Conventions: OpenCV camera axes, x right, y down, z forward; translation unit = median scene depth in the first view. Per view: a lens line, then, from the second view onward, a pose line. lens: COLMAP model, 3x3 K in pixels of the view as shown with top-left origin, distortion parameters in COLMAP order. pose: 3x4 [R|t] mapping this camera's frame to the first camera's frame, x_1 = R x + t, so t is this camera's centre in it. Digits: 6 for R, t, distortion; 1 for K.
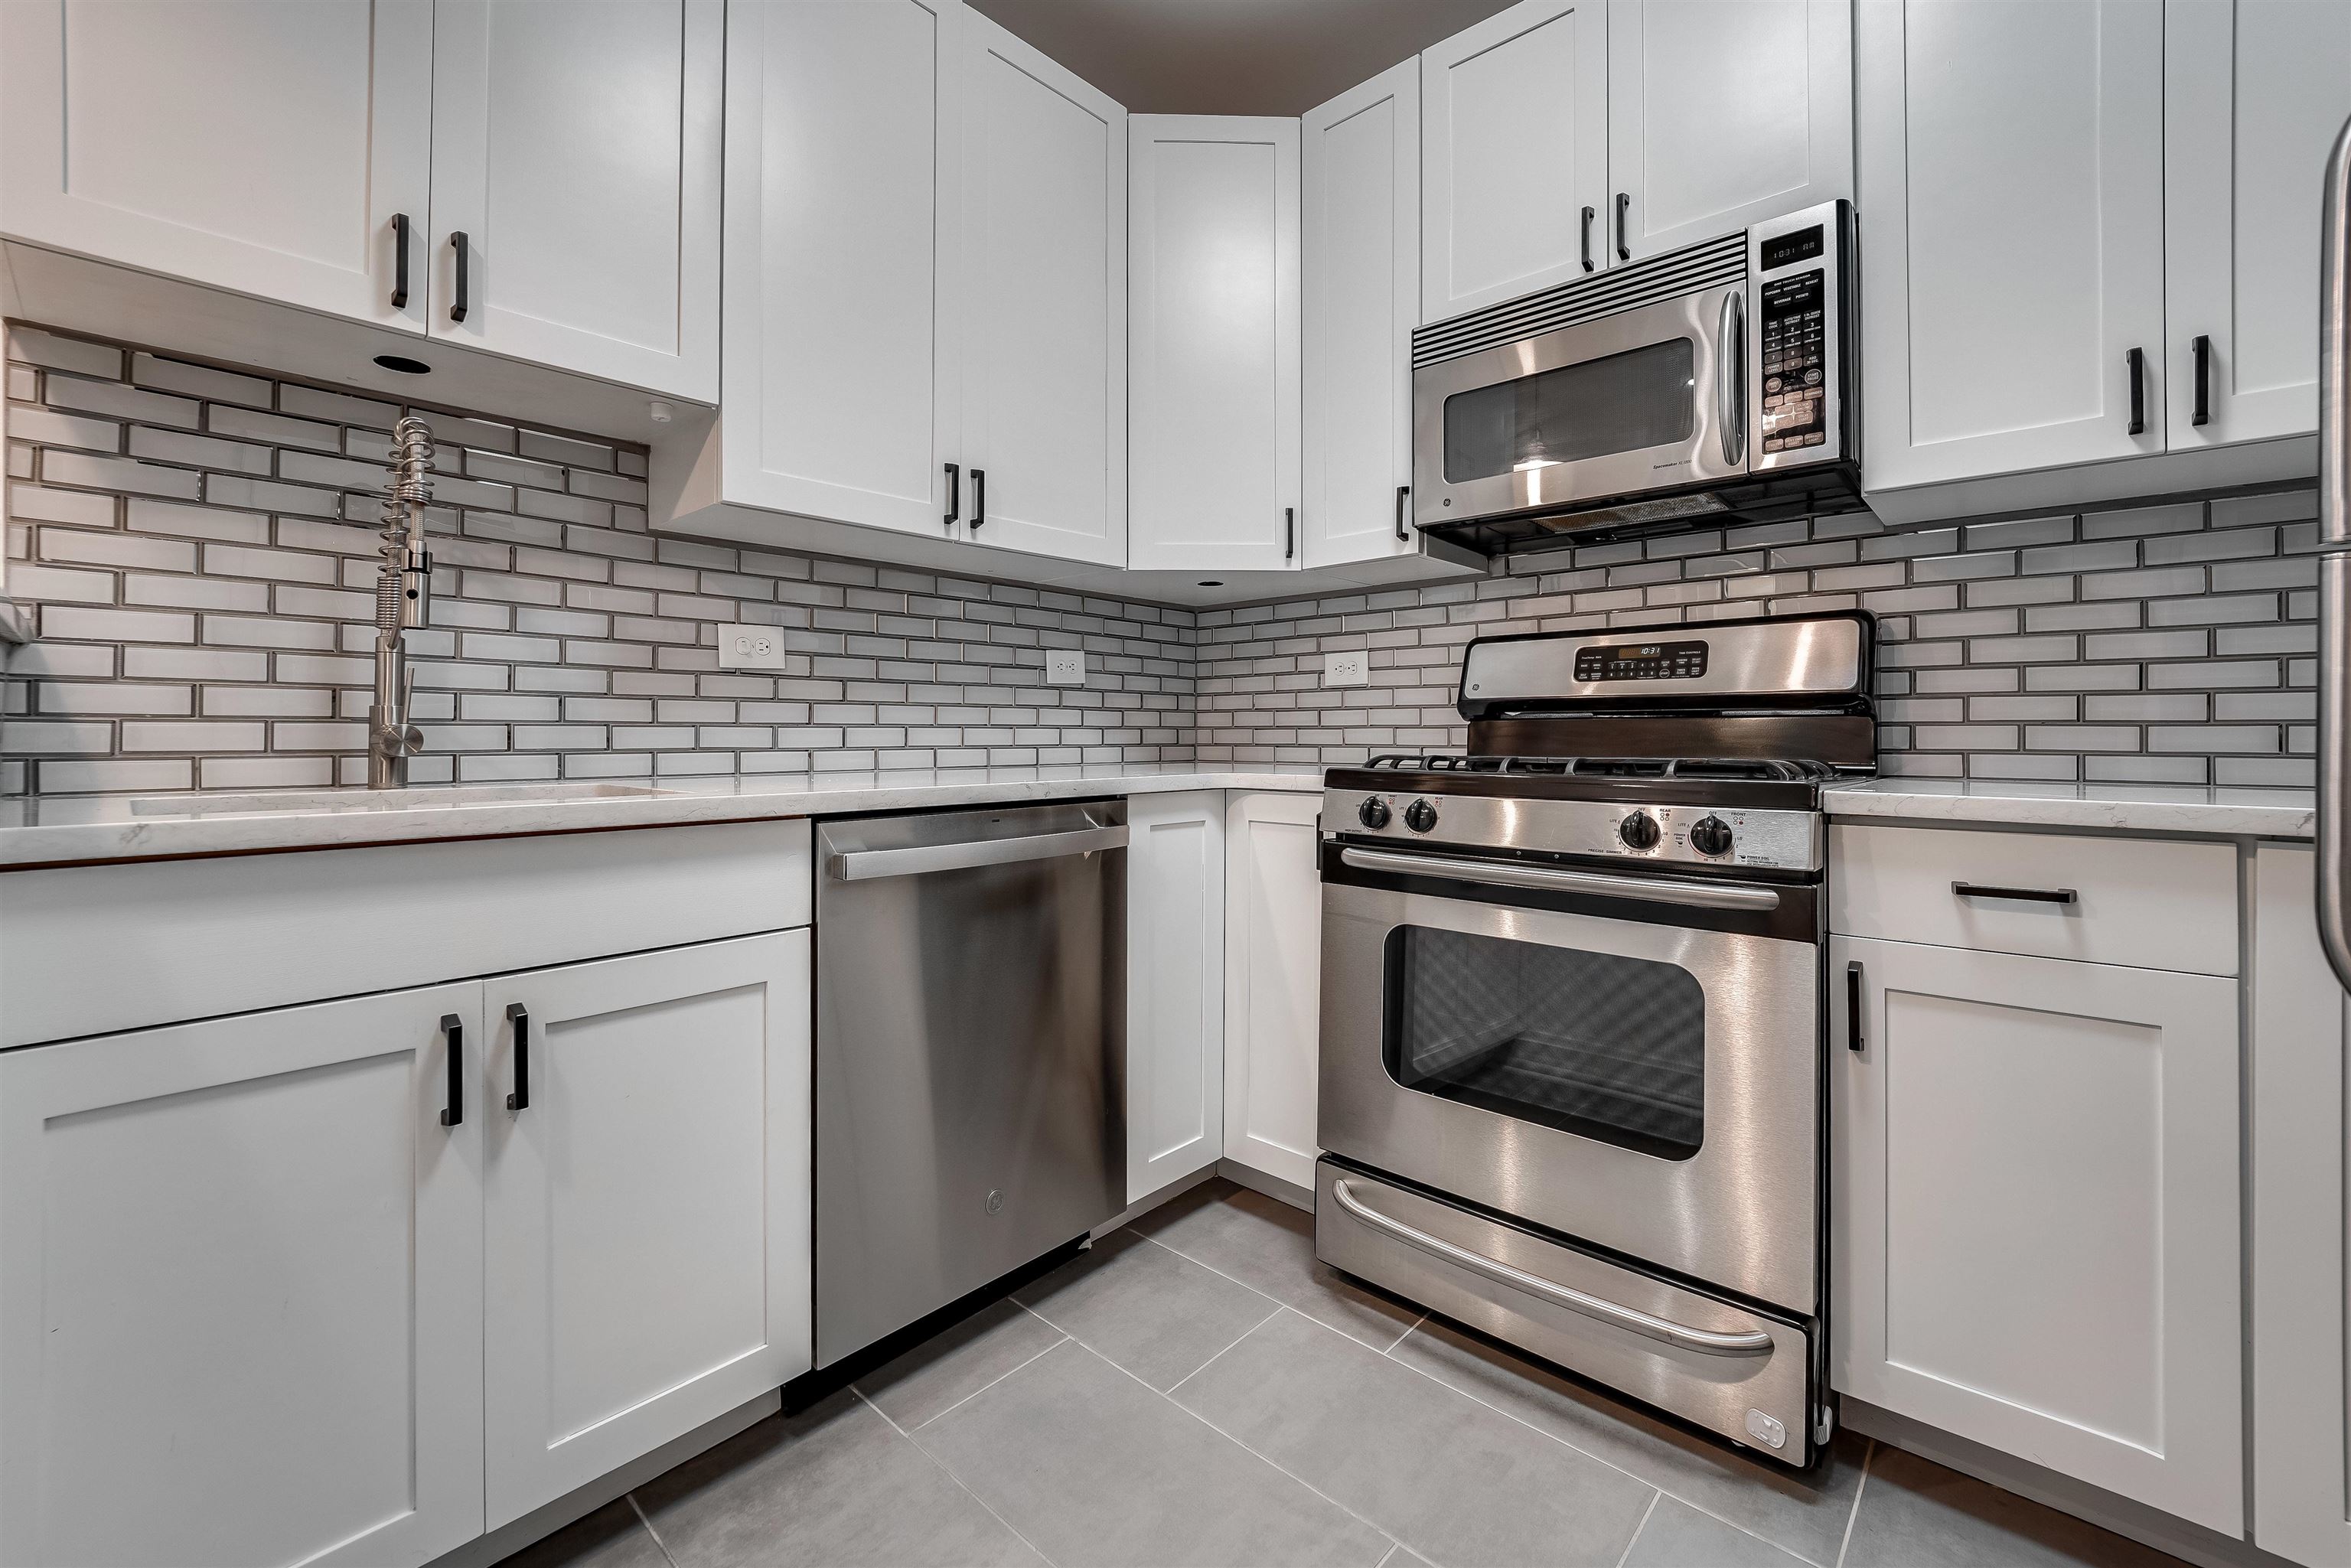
lens RADIAL K [[962.1, 0, 1192.2], [0, 962.1, 724.0], [0, 0, 1]] dist [-0.010044, 0.000853]
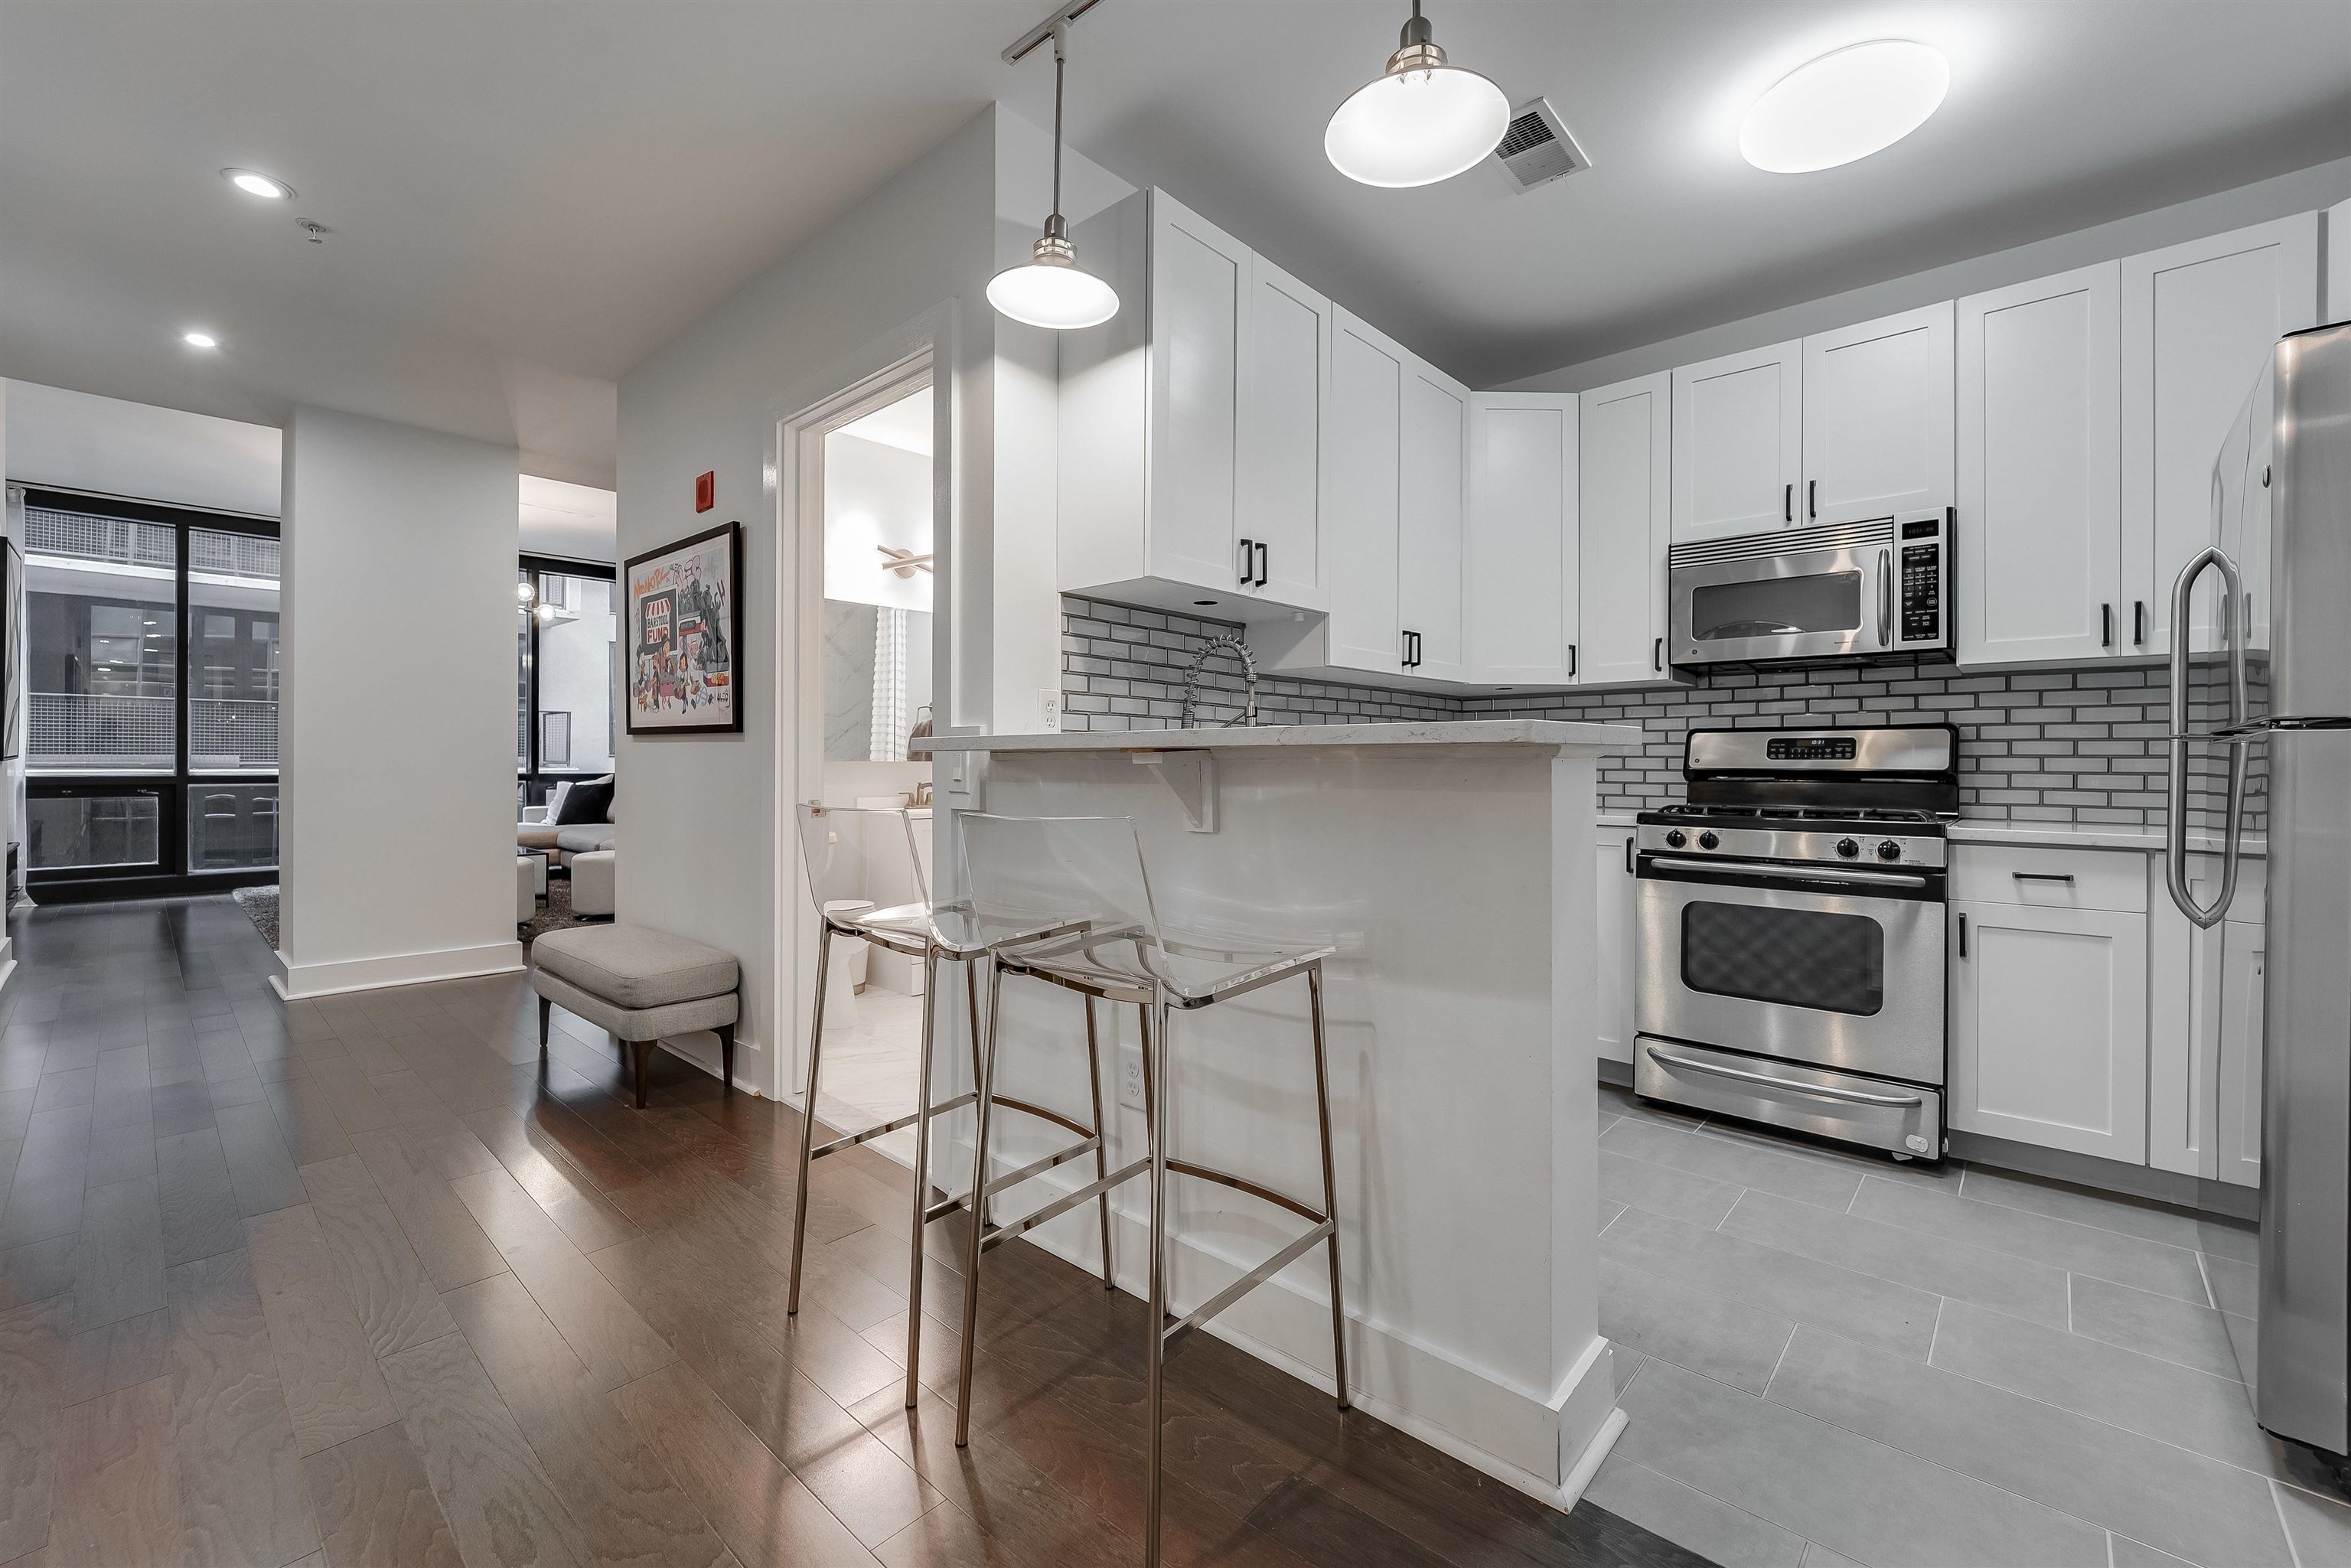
lens RADIAL K [[962.1, 0, 1181.6], [0, 962.1, 759.8], [0, 0, 1]] dist [-0.010044, 0.000853]
pose [[0.999994, 0.002776, 0.001872, -0.784468], [-0.002789, 0.999970, 0.007173, -0.067532], [-0.001852, -0.007179, 0.999973, -0.825193]]
